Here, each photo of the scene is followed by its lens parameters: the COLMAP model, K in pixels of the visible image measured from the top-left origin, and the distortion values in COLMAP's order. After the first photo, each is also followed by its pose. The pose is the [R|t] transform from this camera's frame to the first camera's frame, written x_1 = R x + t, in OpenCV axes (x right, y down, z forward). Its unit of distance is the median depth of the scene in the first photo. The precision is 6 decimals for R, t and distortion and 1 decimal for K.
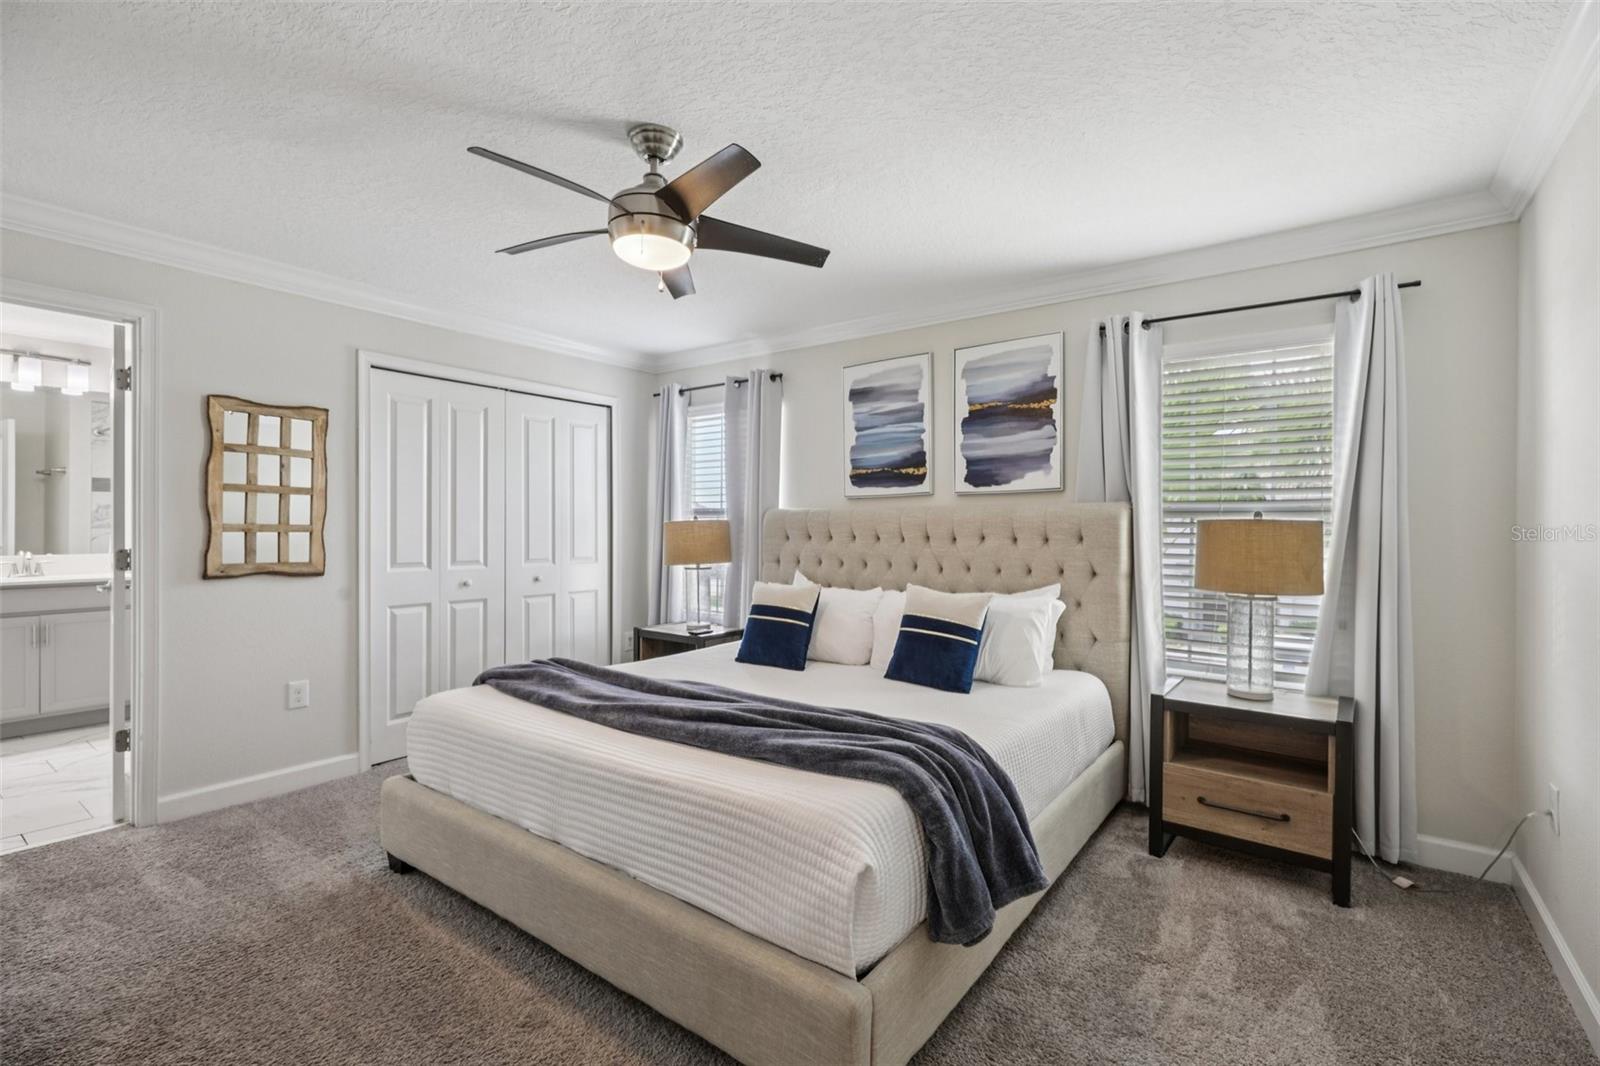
lens RADIAL K [[718.3, 0, 807.1], [0, 718.3, 518.3], [0, 0, 1]] dist [0.001957, 0.000535]
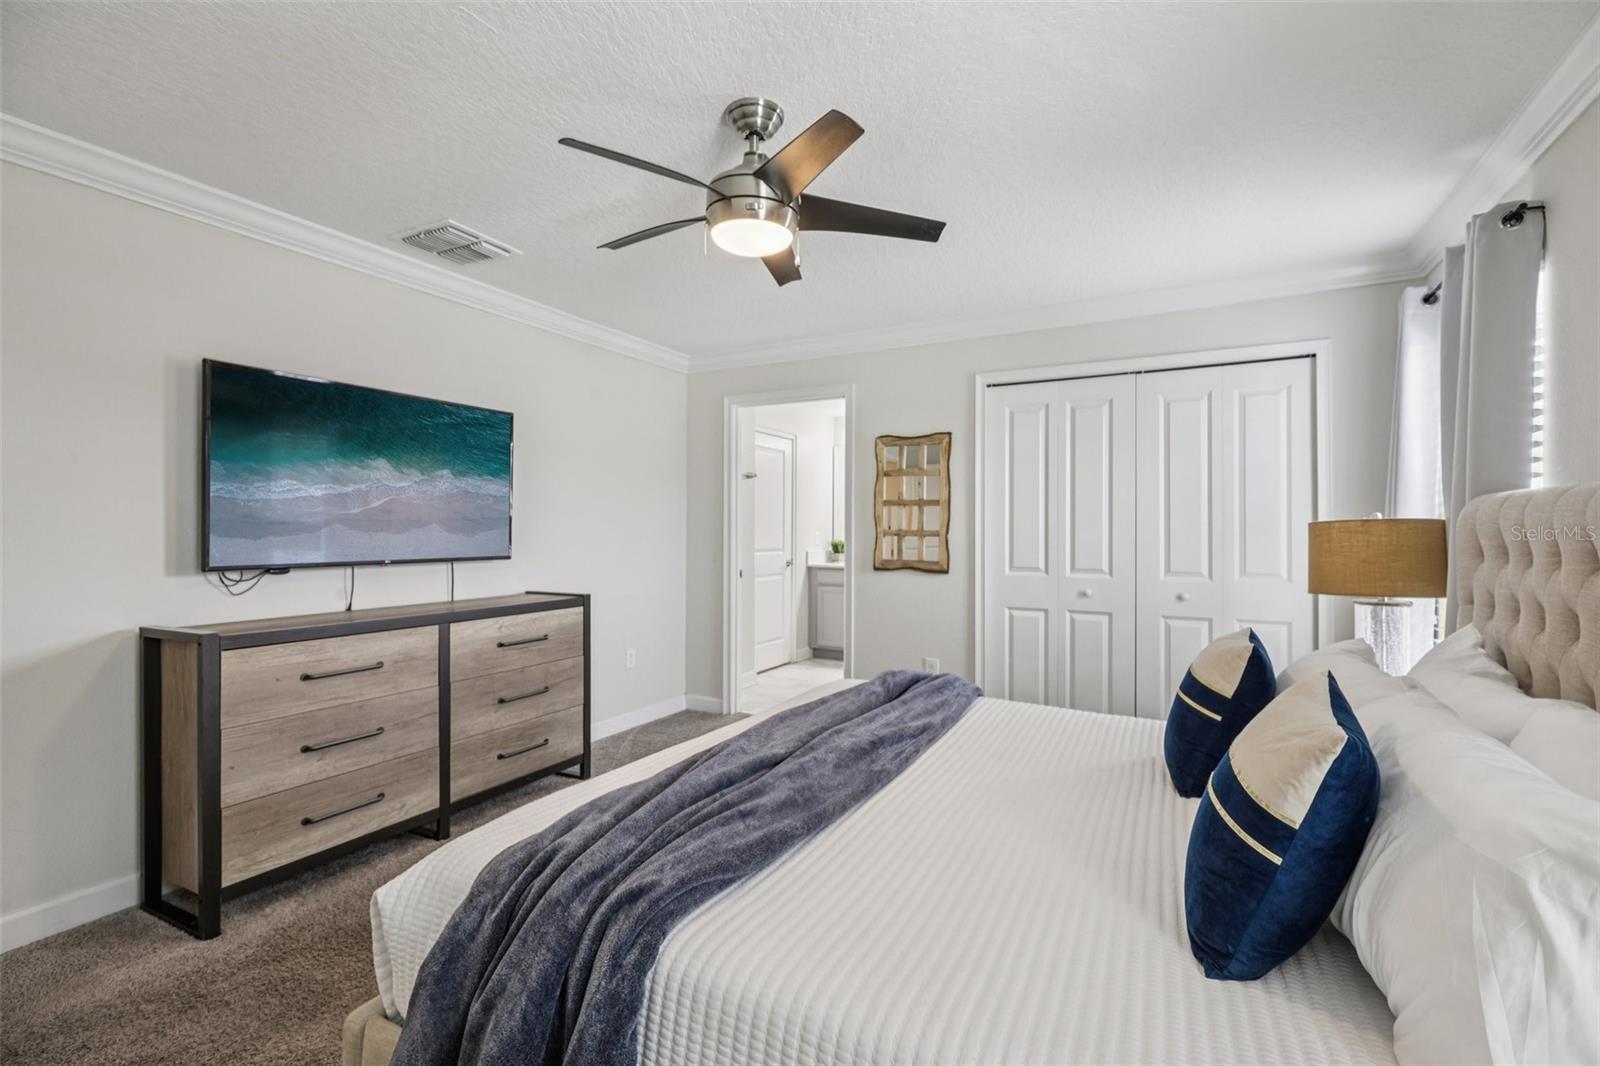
lens RADIAL K [[718.3, 0, 807.1], [0, 718.3, 518.3], [0, 0, 1]] dist [0.001957, 0.000535]
pose [[0.143927, -0.023468, -0.989310, 0.611925], [0.010450, 0.999699, -0.022194, 0.017113], [0.989533, -0.007144, 0.144129, 0.794911]]
